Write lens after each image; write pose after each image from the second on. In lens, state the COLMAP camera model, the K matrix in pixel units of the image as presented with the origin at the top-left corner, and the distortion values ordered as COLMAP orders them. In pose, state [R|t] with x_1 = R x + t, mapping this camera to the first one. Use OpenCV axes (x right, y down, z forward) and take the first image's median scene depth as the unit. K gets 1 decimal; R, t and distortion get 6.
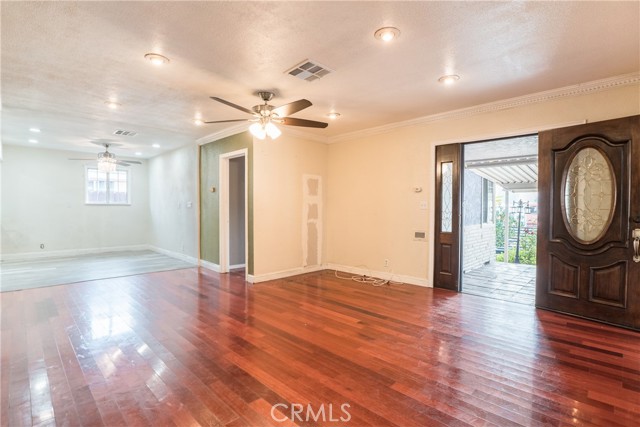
lens RADIAL K [[311.2, 0, 318.9], [0, 311.2, 213.3], [0, 0, 1]] dist [-0.004358, -0.000330]
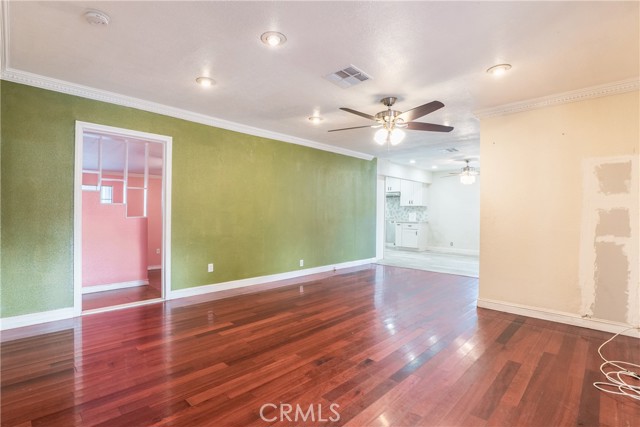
lens RADIAL K [[311.2, 0, 319.1], [0, 311.2, 213.3], [0, 0, 1]] dist [-0.004358, -0.000330]
pose [[0.040138, -0.002069, -0.999192, 0.507123], [-0.027896, 0.999606, -0.003190, -0.005730], [0.998805, 0.028001, 0.040064, 0.463797]]
